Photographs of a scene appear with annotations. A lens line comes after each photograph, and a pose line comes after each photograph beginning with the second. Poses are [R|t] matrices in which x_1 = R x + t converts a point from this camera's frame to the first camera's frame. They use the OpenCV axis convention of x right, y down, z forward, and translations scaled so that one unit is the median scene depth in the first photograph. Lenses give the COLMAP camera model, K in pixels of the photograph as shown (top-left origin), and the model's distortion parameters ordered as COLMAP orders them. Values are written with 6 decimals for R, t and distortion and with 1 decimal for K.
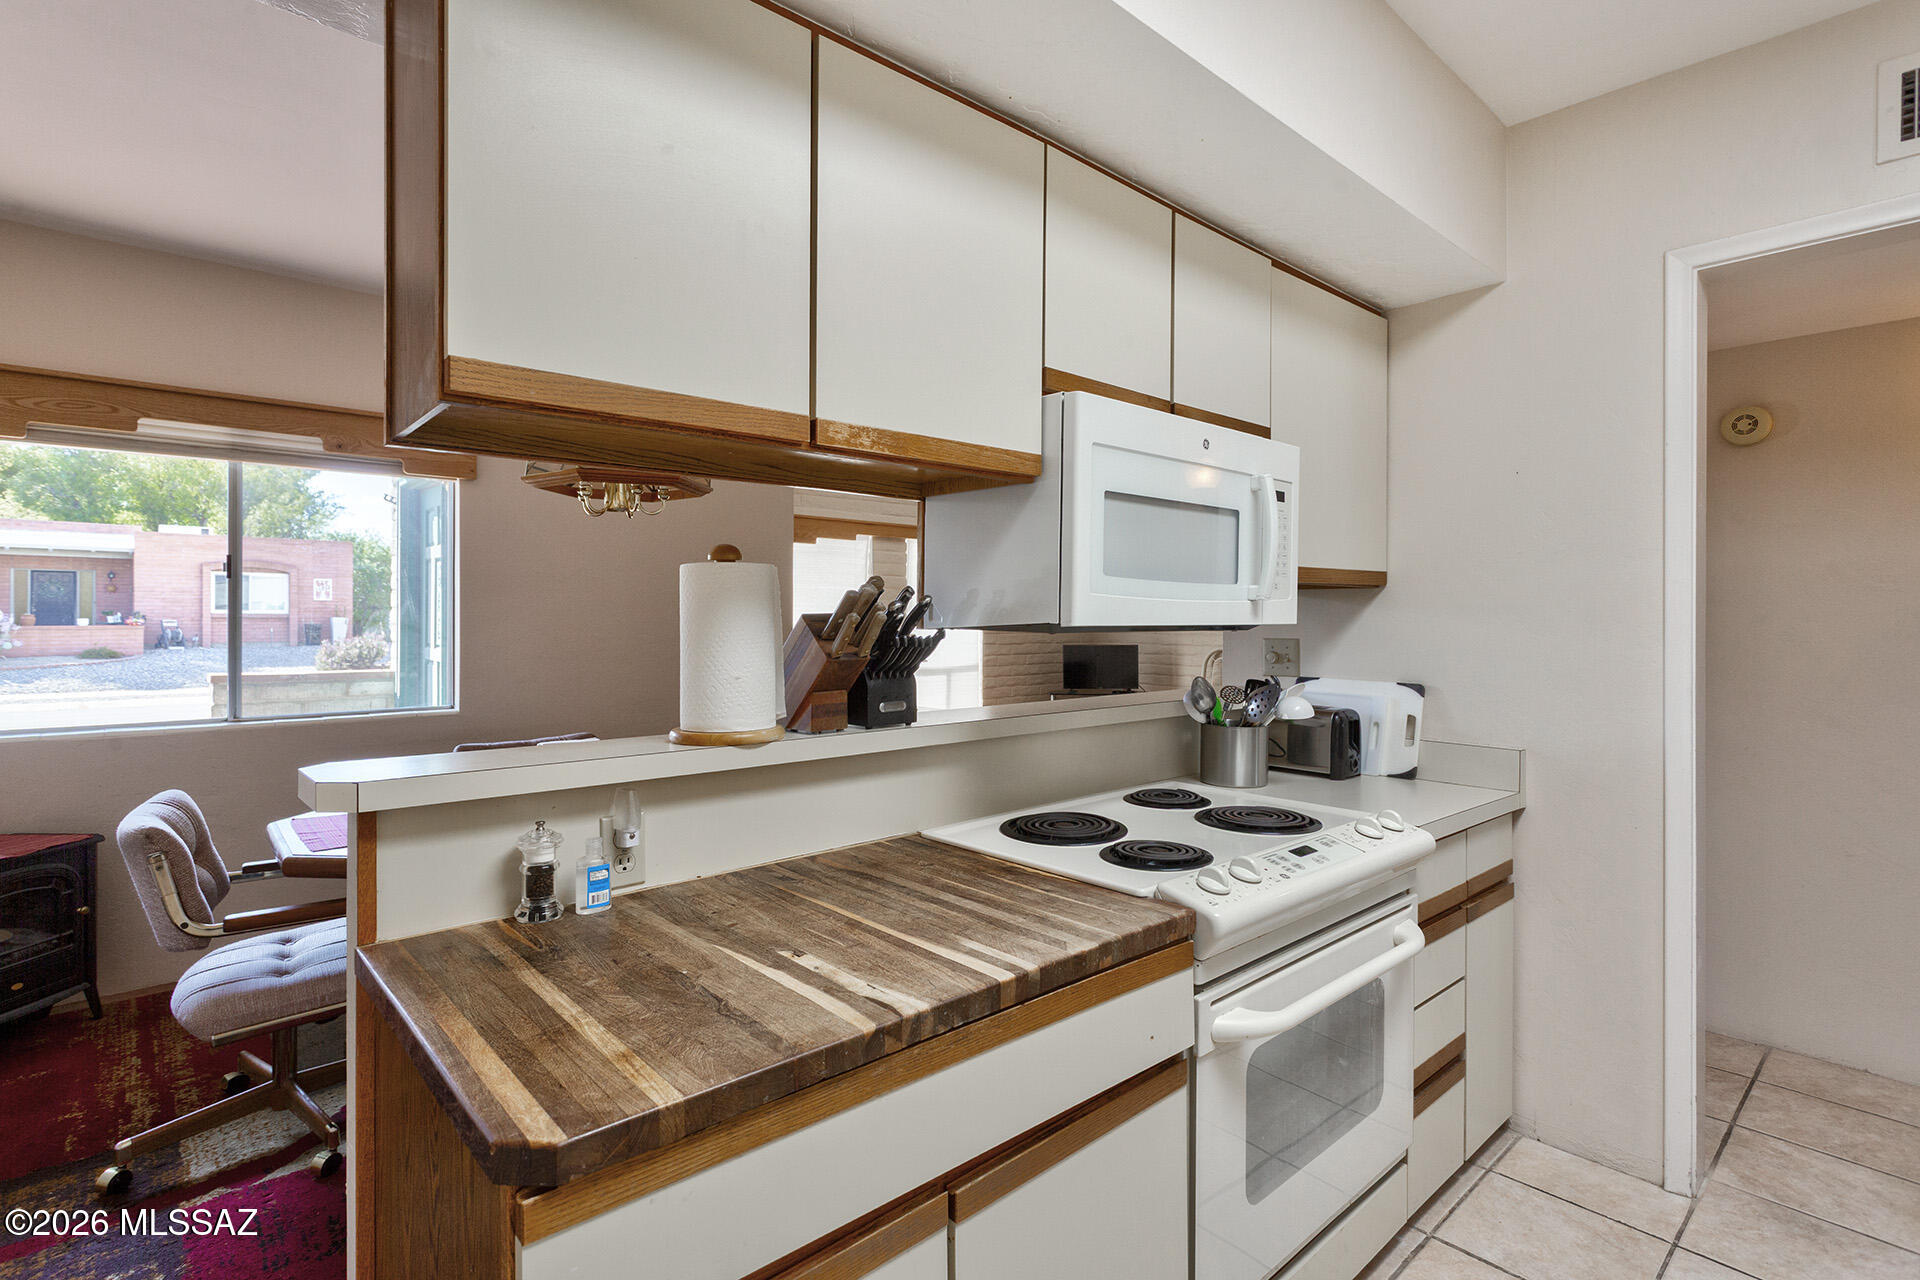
lens RADIAL K [[928.1, 0, 927.3], [0, 928.1, 617.3], [0, 0, 1]] dist [0.001335, 0.001943]
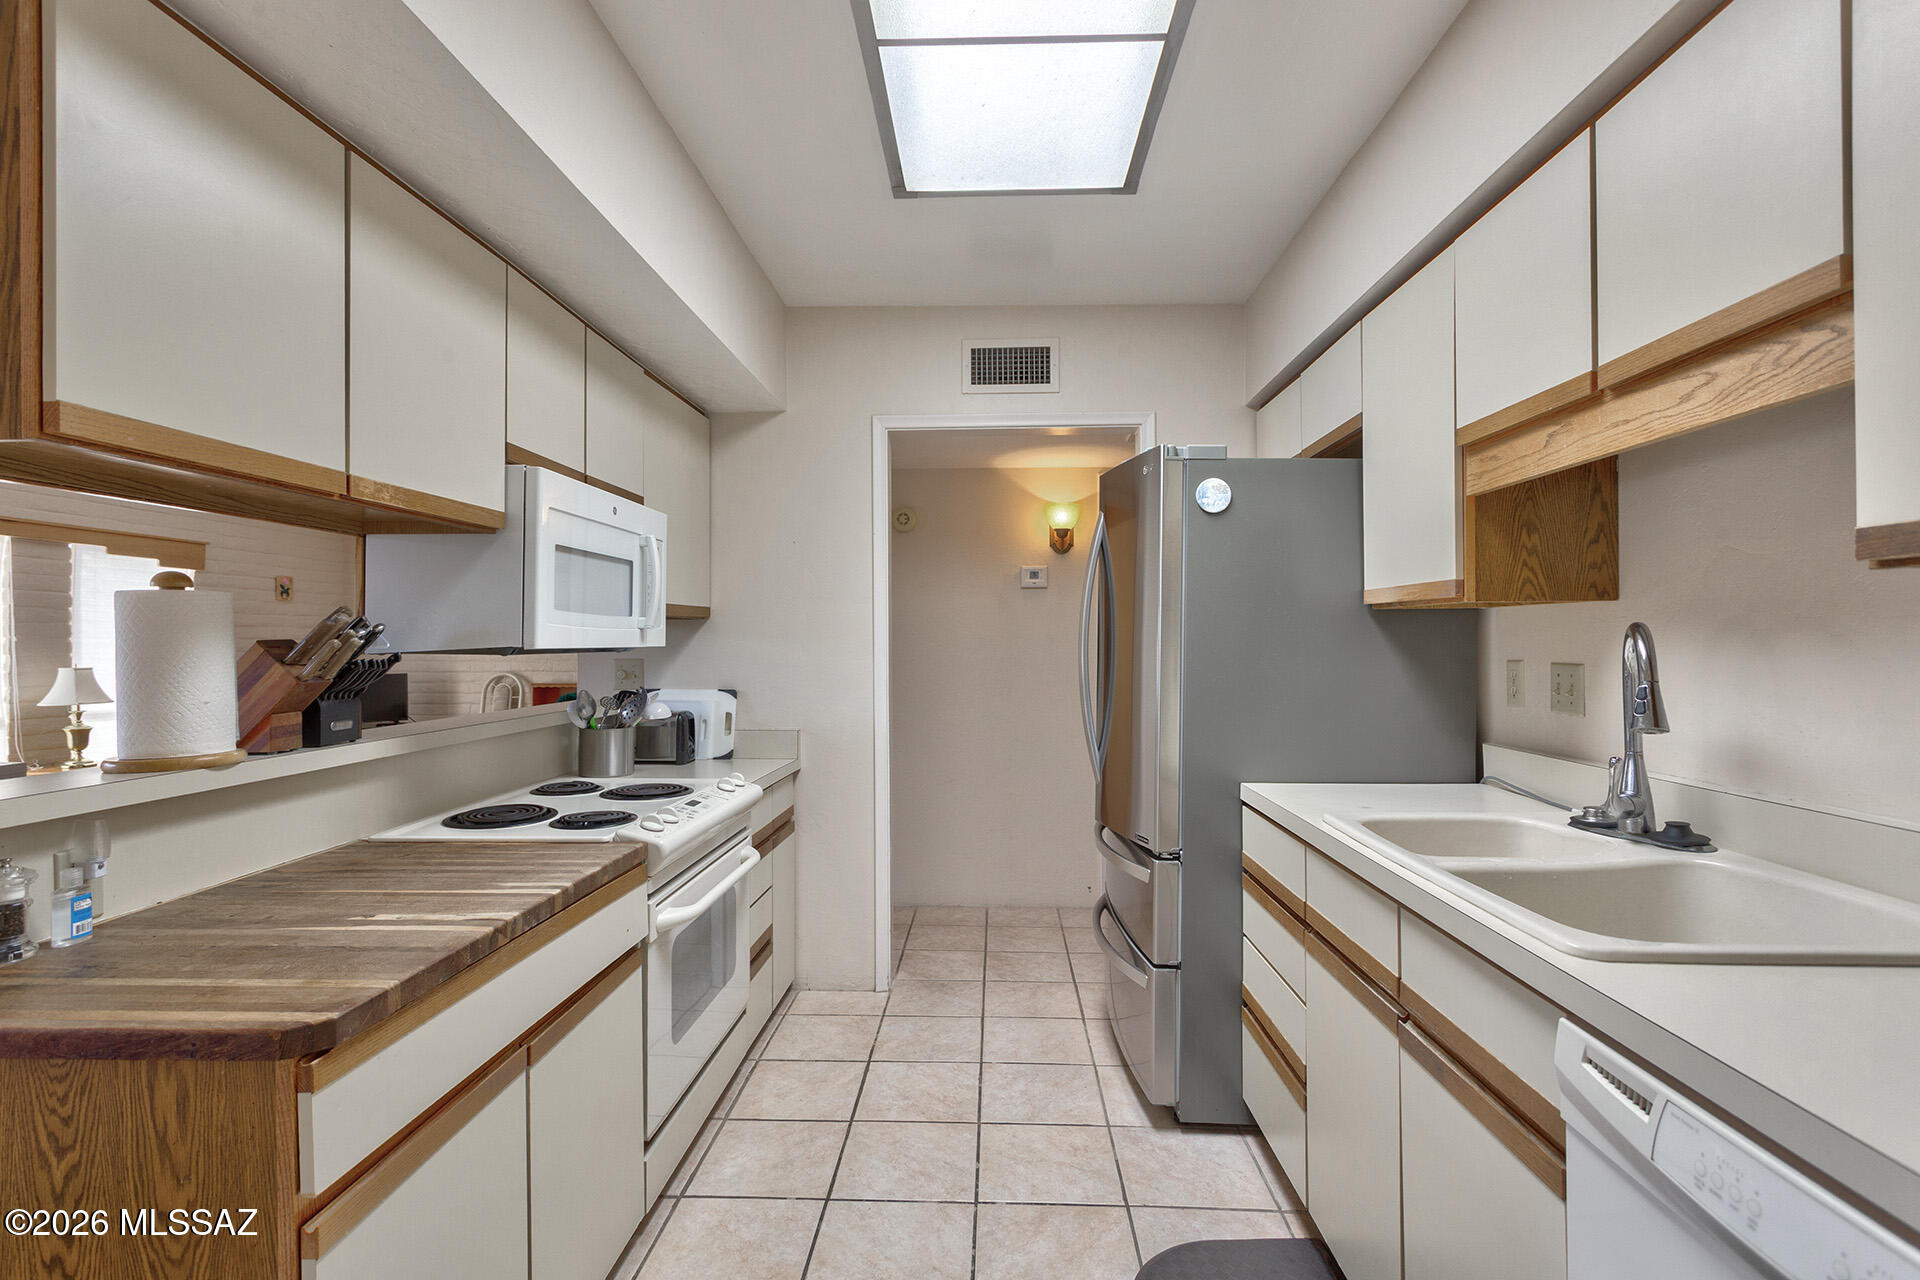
lens RADIAL K [[930.1, 0, 959.6], [0, 930.1, 628.8], [0, 0, 1]] dist [0.001901, 0.000625]
pose [[0.695680, 0.003882, 0.718341, -0.310863], [0.006998, 0.999901, -0.012181, 0.001418], [-0.718318, 0.013500, 0.695584, -0.274350]]
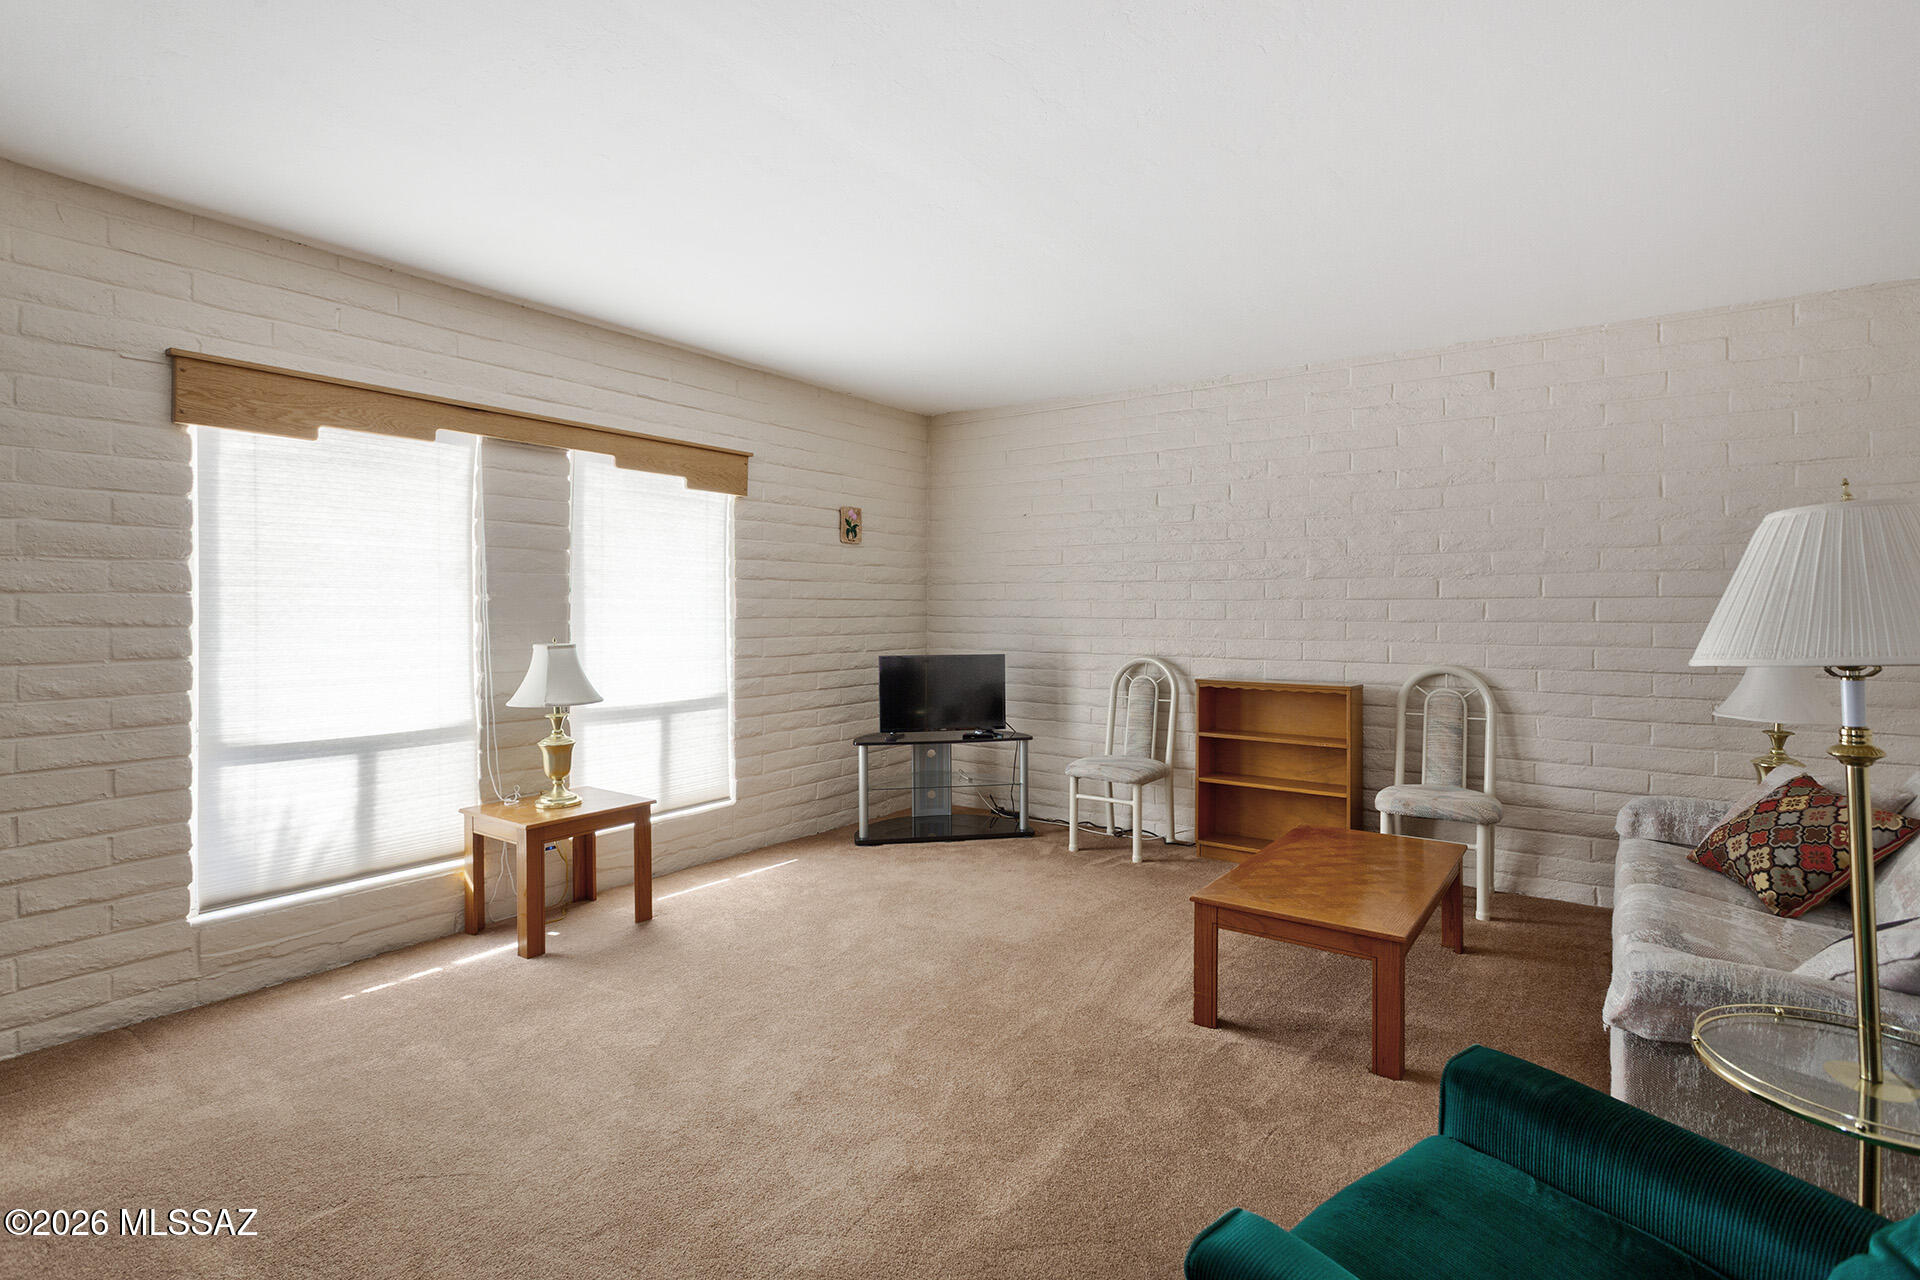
lens RADIAL K [[930.1, 0, 959.6], [0, 930.1, 628.8], [0, 0, 1]] dist [0.001901, 0.000625]
pose [[0.971302, -0.004416, 0.237809, 0.301470], [-0.002395, 0.999595, 0.028342, -0.018703], [-0.237838, -0.028098, 0.970898, 2.261003]]
